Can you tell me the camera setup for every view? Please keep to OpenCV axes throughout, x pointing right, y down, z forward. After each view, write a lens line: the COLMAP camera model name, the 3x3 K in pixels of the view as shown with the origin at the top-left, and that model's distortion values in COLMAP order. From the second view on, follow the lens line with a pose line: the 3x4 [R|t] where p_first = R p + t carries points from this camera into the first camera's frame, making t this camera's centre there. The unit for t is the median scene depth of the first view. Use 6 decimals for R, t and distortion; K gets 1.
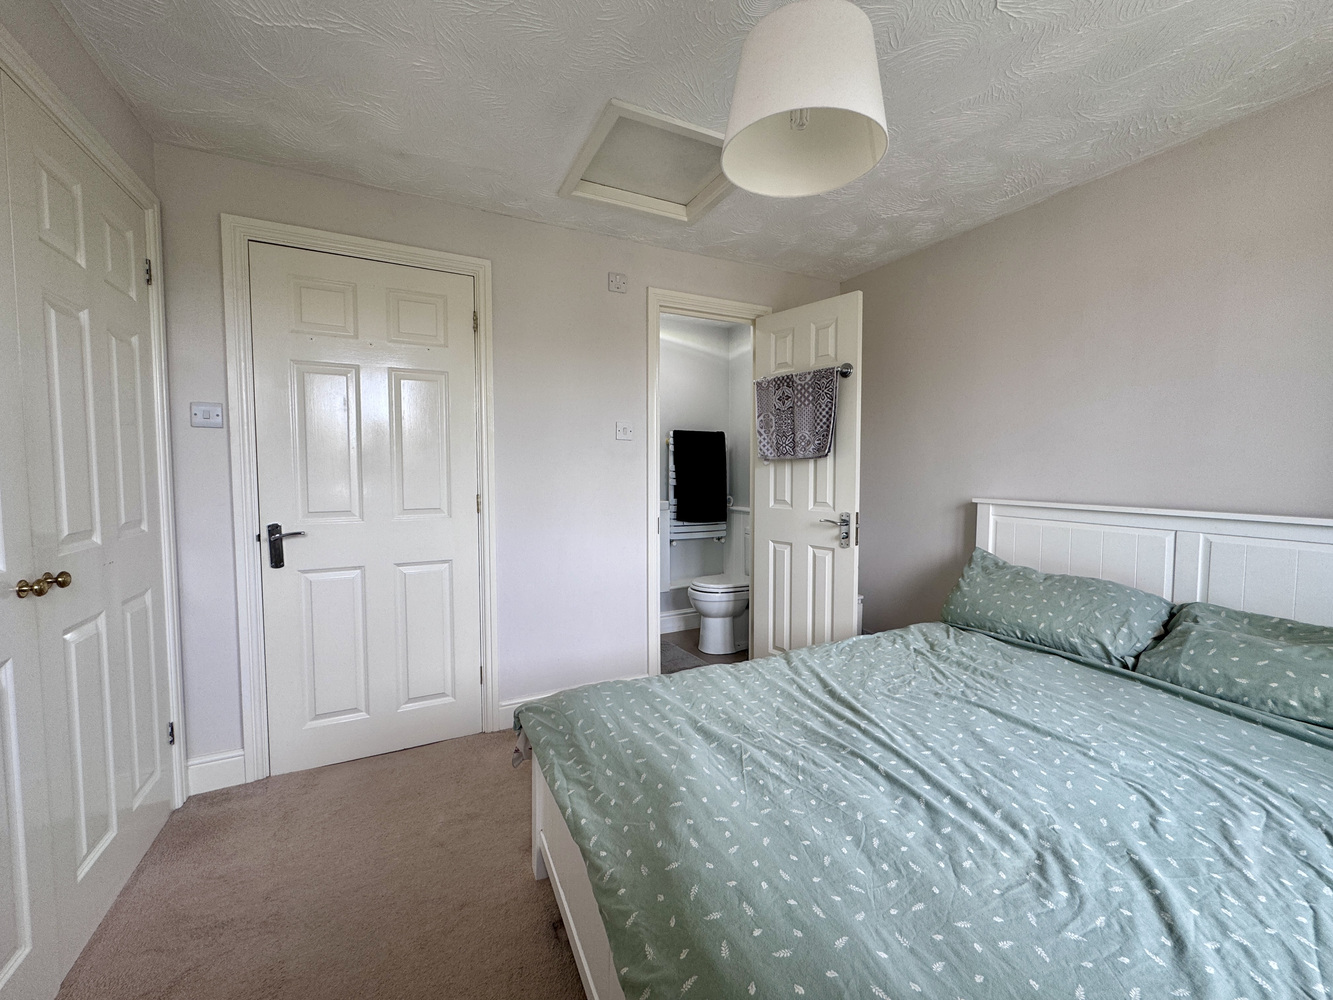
lens RADIAL K [[533.6, 0, 667.9], [0, 533.6, 497.0], [0, 0, 1]] dist [-0.000984, -0.000177]
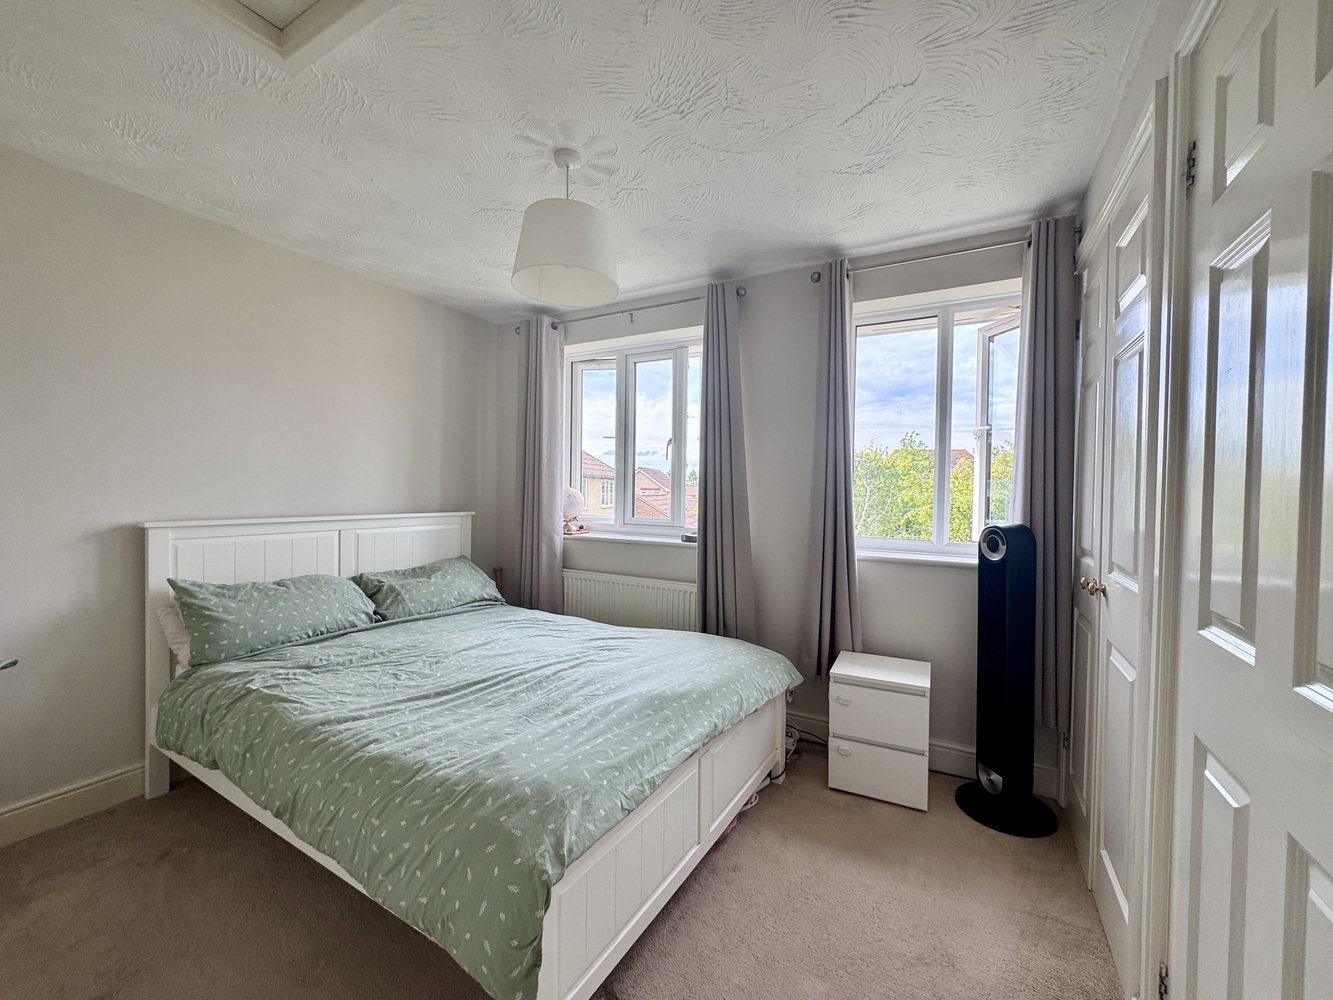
lens RADIAL K [[533.6, 0, 667.9], [0, 533.6, 497.0], [0, 0, 1]] dist [-0.000984, -0.000177]
pose [[-0.556095, -0.020933, 0.830855, -0.862036], [0.033027, 0.998337, 0.047257, -0.076048], [-0.830462, 0.053720, -0.554479, 1.197584]]
